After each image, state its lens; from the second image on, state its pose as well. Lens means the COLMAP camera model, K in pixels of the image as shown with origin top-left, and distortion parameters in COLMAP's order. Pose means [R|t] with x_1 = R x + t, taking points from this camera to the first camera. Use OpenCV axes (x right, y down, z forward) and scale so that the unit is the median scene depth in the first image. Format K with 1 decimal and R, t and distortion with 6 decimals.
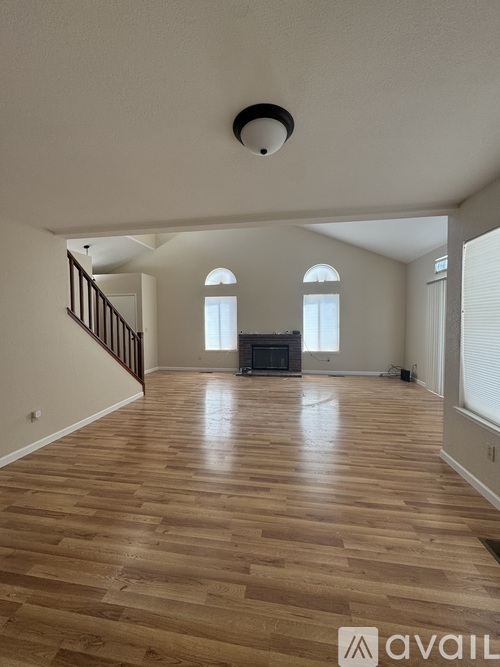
lens RADIAL K [[267.3, 0, 250.8], [0, 267.3, 334.3], [0, 0, 1]] dist [-0.001681, 0.000313]
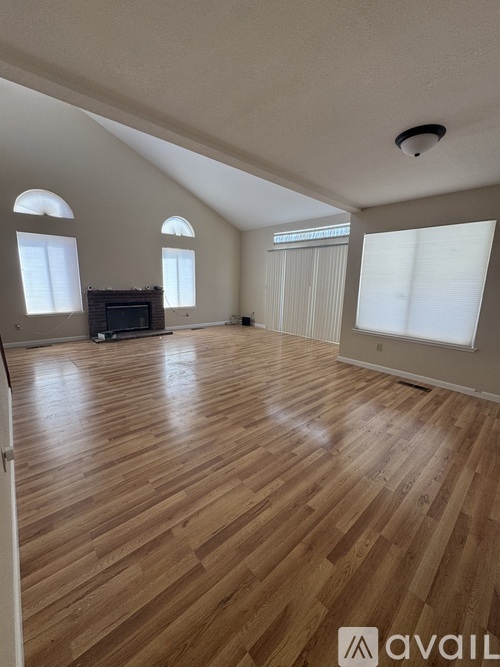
lens RADIAL K [[267.3, 0, 252.0], [0, 267.3, 332.2], [0, 0, 1]] dist [-0.001681, 0.000313]
pose [[0.616873, -0.126700, 0.776798, -0.382549], [0.008434, 0.987965, 0.154444, 0.004347], [-0.787017, -0.088721, 0.610518, 0.163955]]
